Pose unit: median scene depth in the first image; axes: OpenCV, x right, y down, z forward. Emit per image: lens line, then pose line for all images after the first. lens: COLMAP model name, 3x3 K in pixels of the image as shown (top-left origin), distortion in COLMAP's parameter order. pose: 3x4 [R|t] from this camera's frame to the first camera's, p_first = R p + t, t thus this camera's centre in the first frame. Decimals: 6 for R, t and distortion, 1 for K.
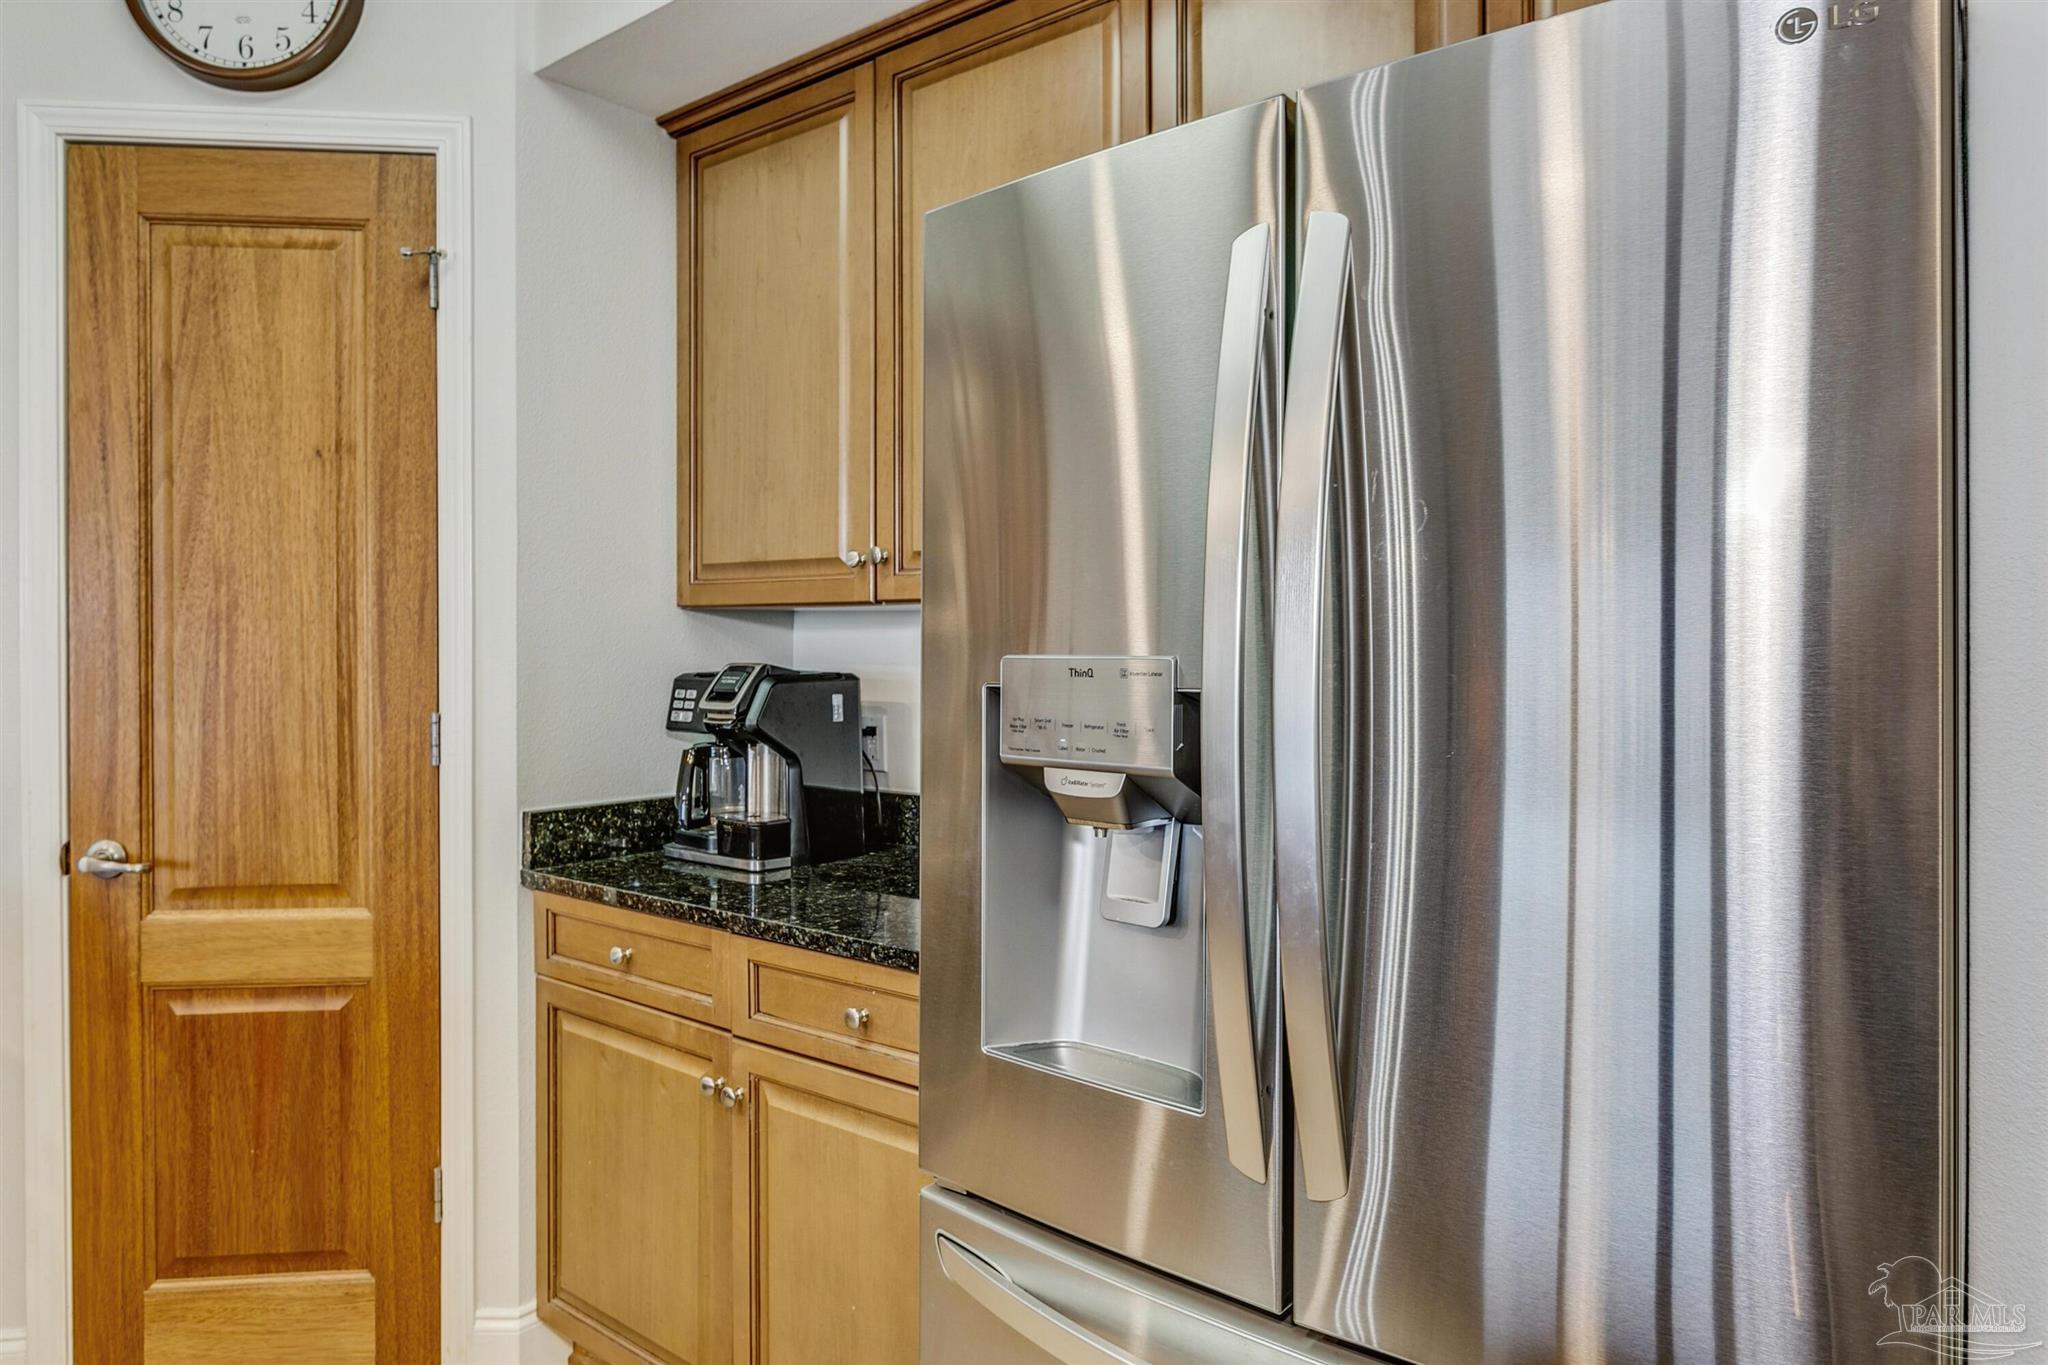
lens RADIAL K [[1290.5, 0, 986.3], [0, 1290.5, 649.0], [0, 0, 1]] dist [-0.012390, 0.003323]
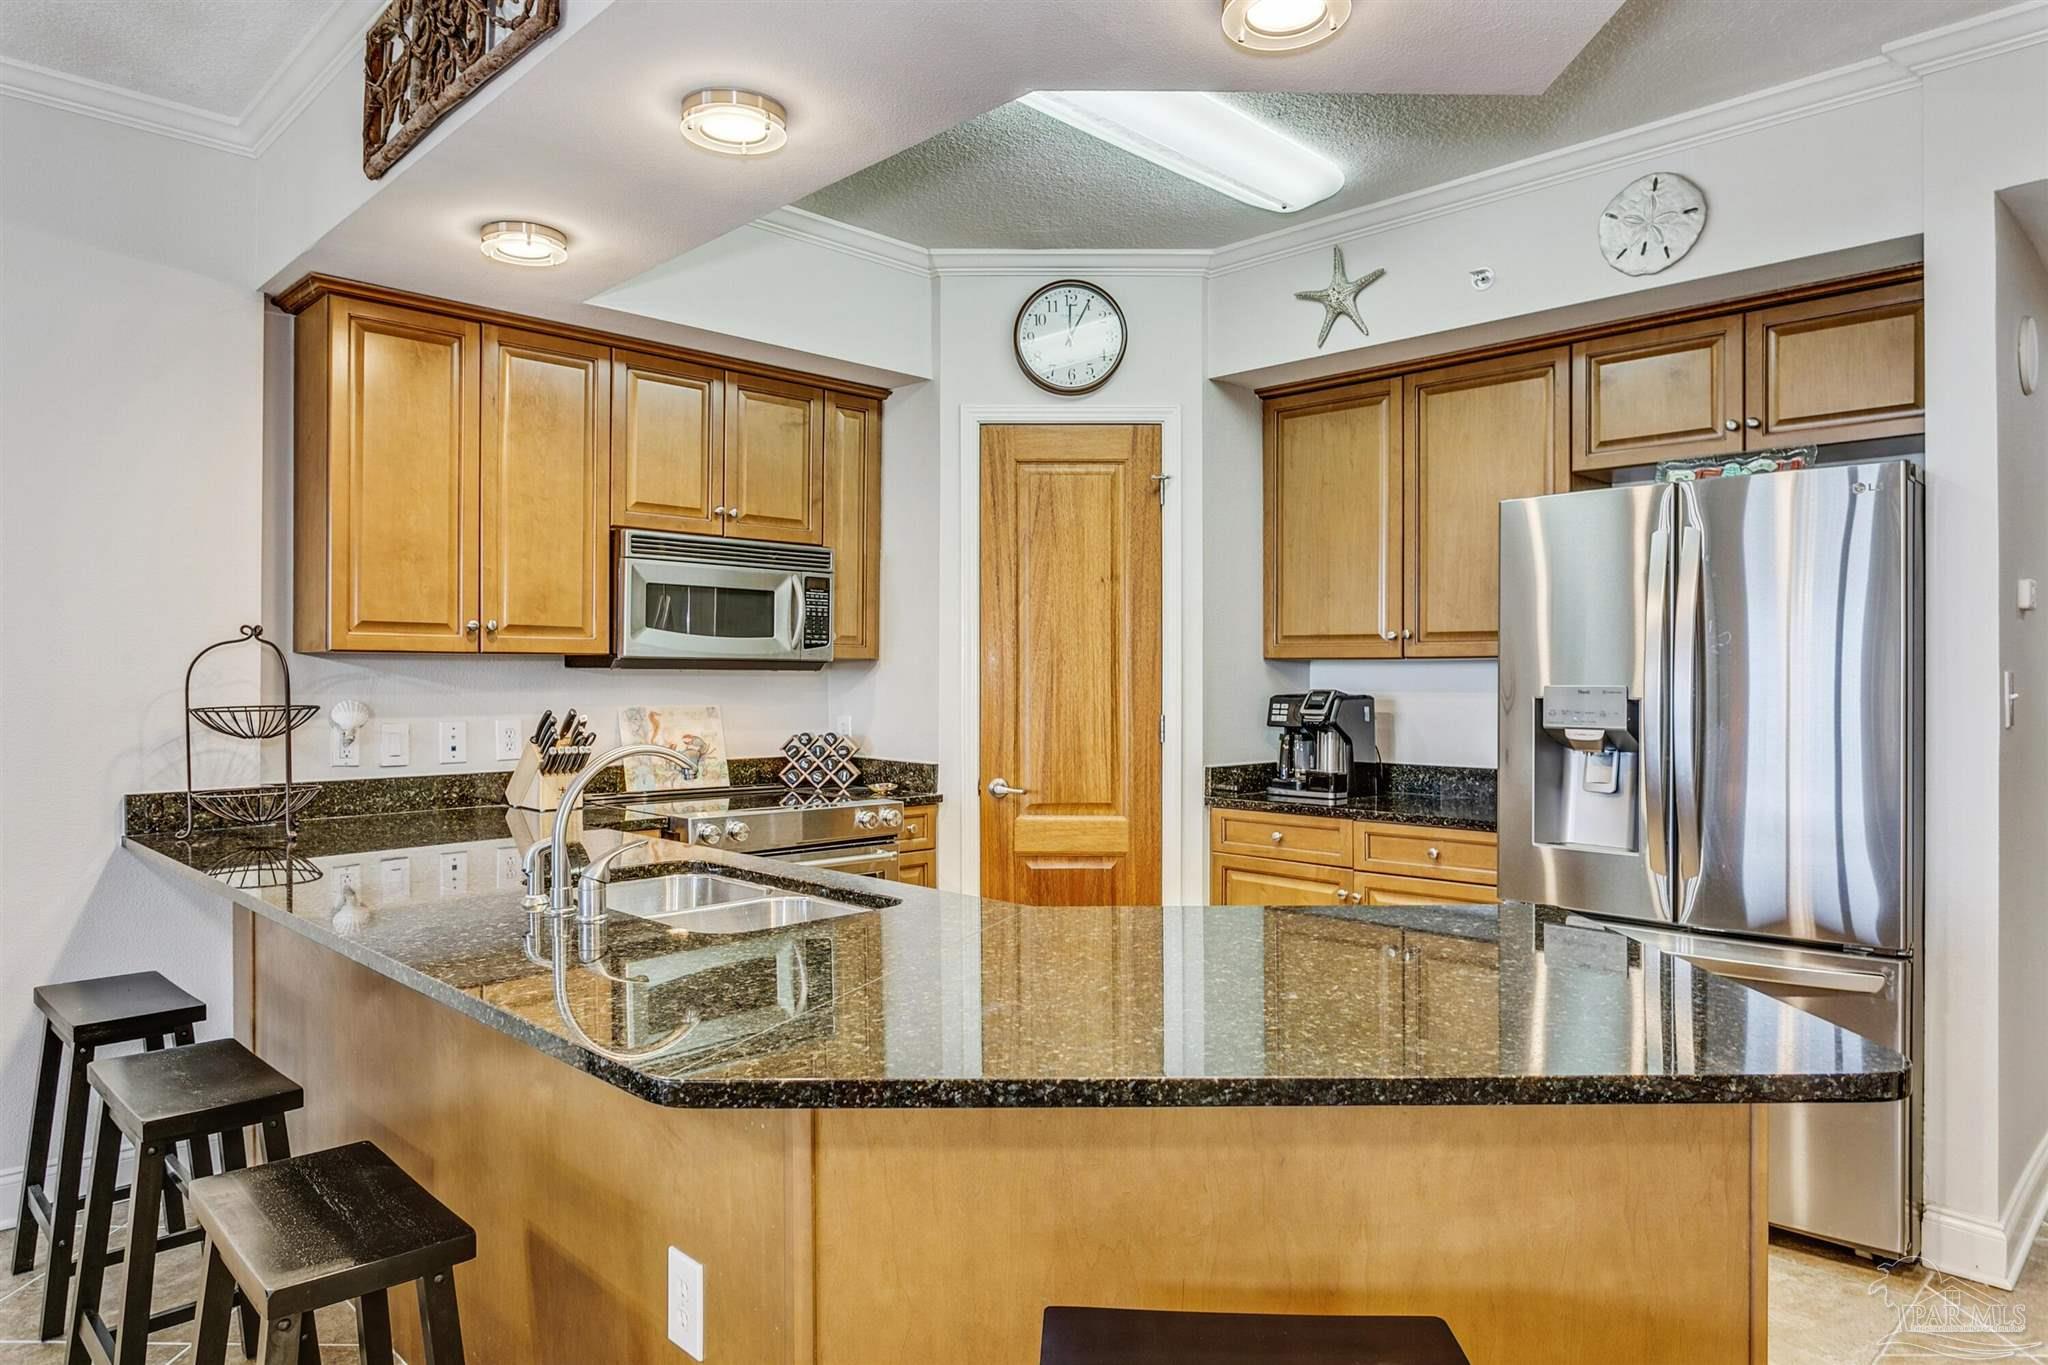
lens RADIAL K [[1265.9, 0, 1034.1], [0, 1265.9, 676.0], [0, 0, 1]] dist [-0.007114, 0.004146]
pose [[0.993114, 0.002066, -0.117138, -0.398885], [-0.002280, 0.999996, -0.001692, -0.004806], [0.117134, 0.001948, 0.993114, -0.909624]]
